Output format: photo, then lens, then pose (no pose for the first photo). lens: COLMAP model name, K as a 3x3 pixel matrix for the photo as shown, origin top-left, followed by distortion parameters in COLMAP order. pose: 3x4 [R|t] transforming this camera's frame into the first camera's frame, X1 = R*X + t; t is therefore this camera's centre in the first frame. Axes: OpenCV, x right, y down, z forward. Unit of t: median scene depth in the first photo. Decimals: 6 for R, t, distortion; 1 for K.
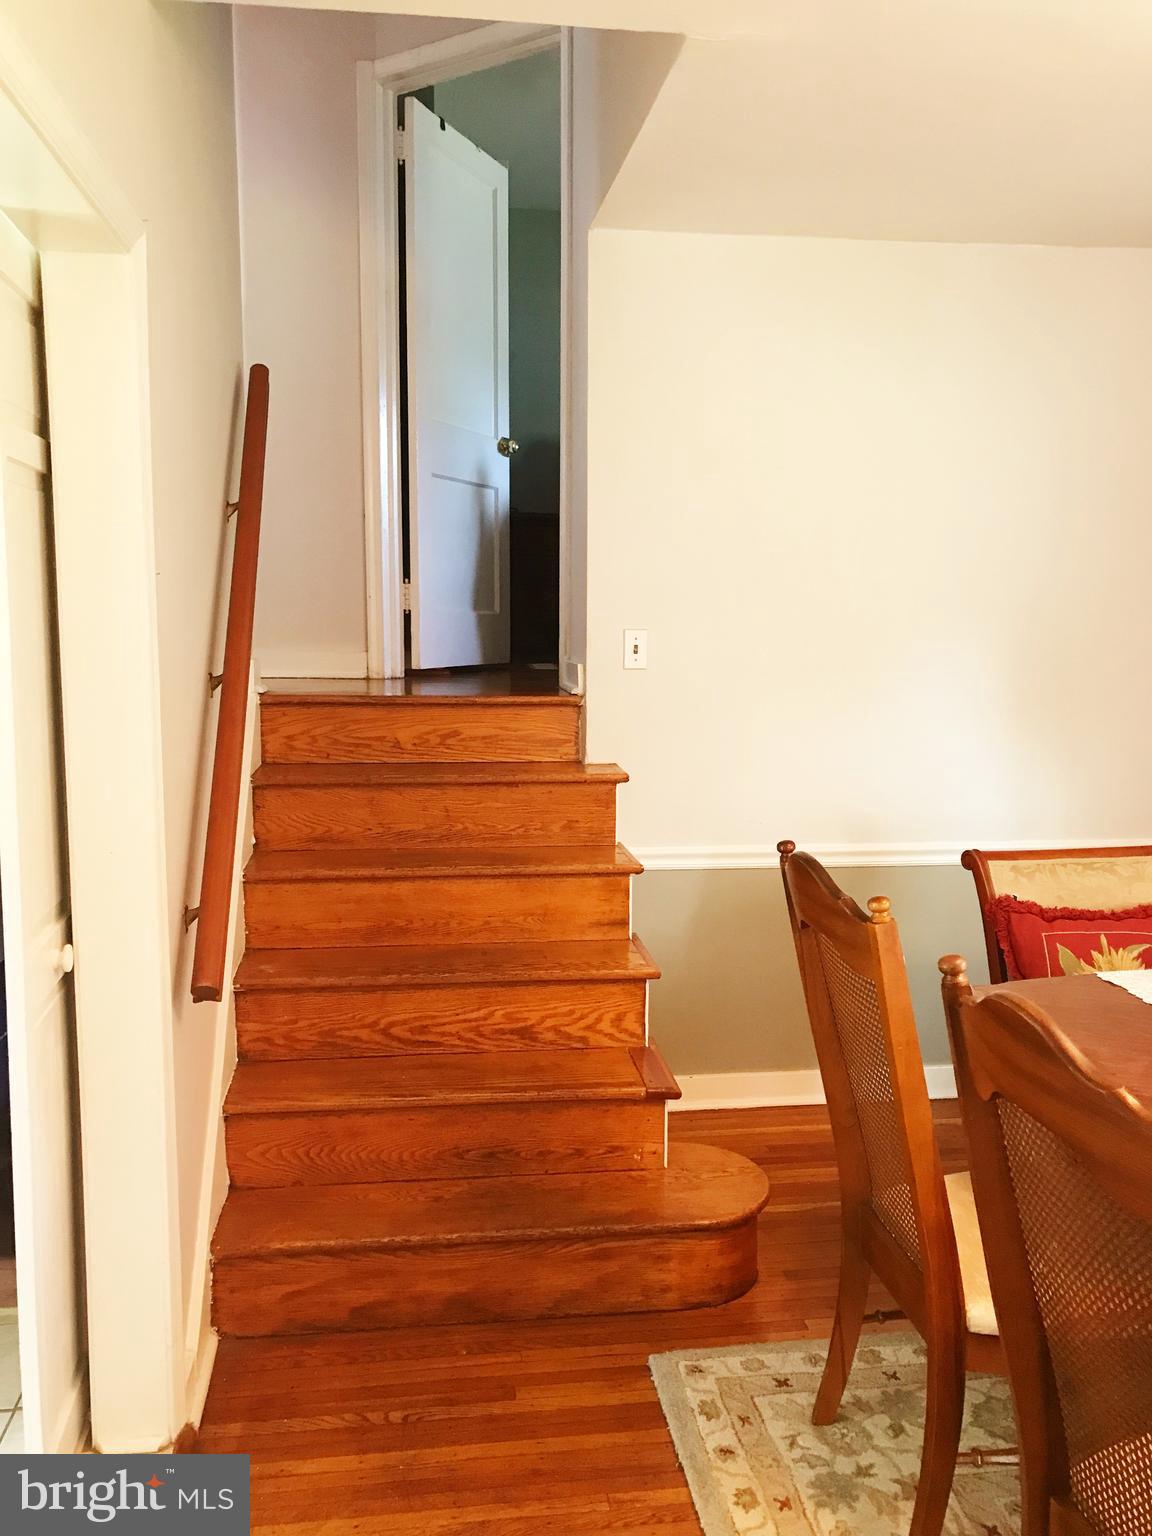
lens RADIAL K [[1255.0, 0, 571.4], [0, 1255.0, 768.1], [0, 0, 1]] dist [-0.000726, 0.036269]
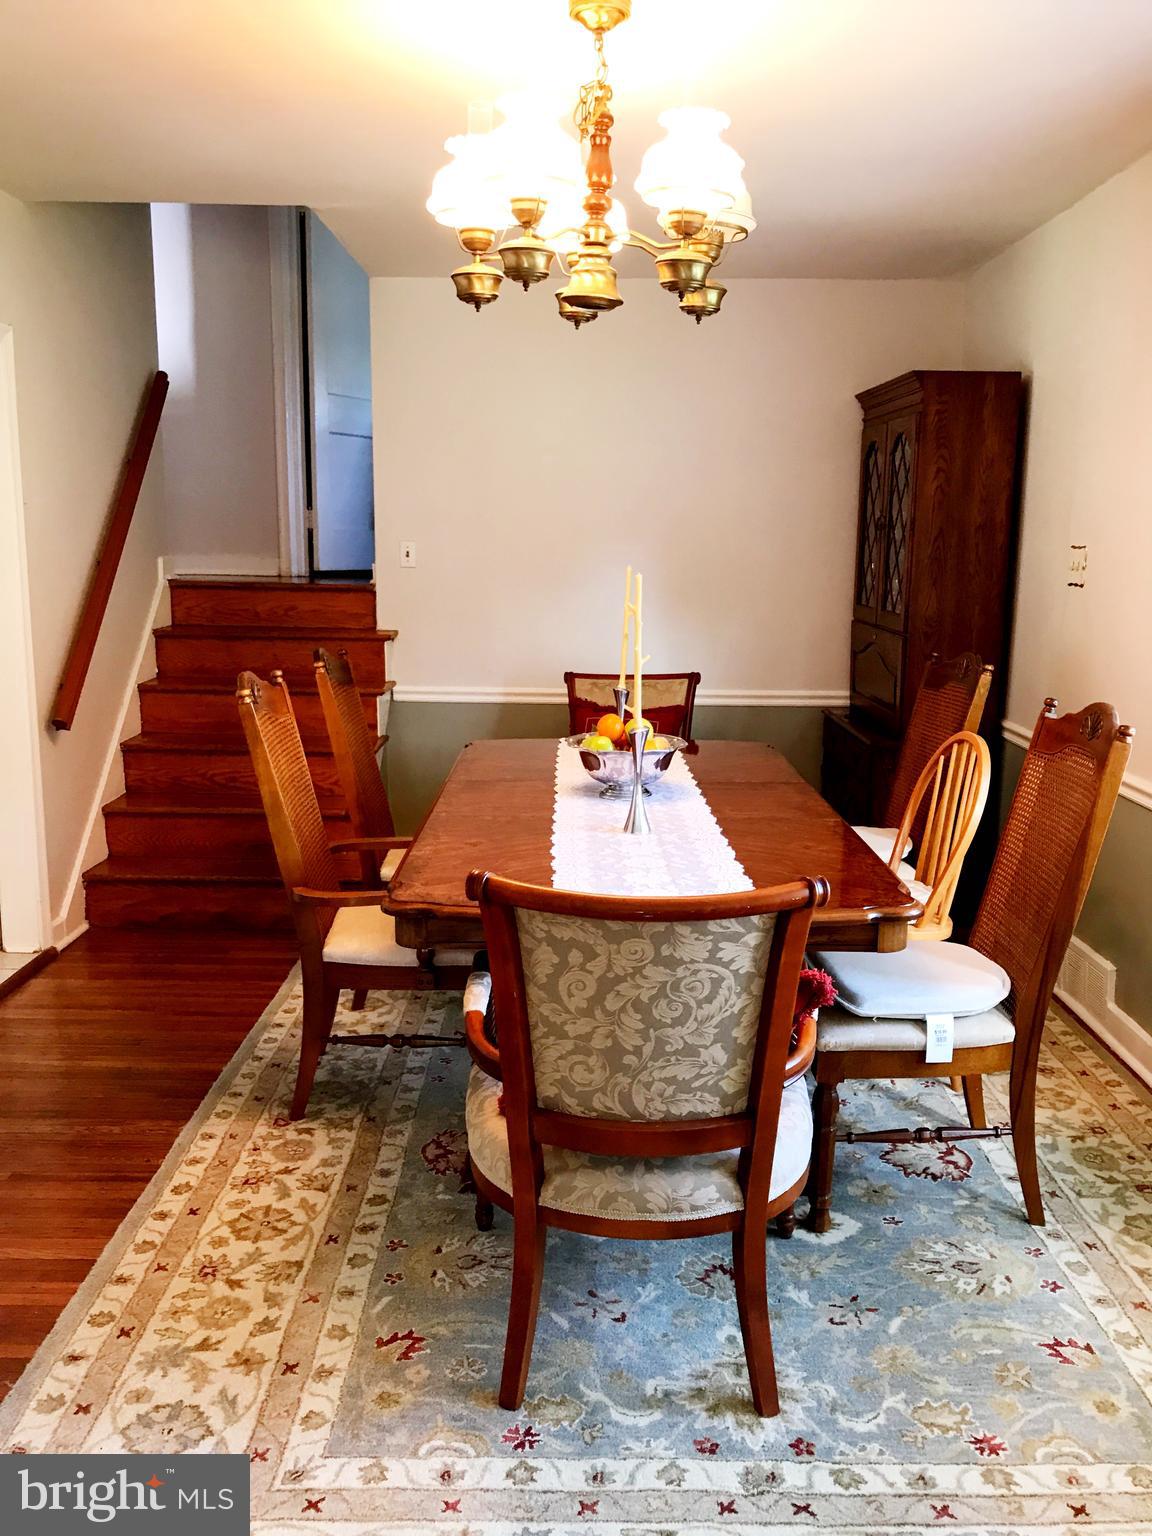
lens RADIAL K [[1255.0, 0, 580.1], [0, 1255.0, 767.7], [0, 0, 1]] dist [-0.000726, 0.036269]
pose [[0.991130, 0.031972, -0.128991, 0.532283], [-0.024564, 0.997978, 0.058620, 0.079657], [0.130605, -0.054931, 0.989912, -0.571293]]
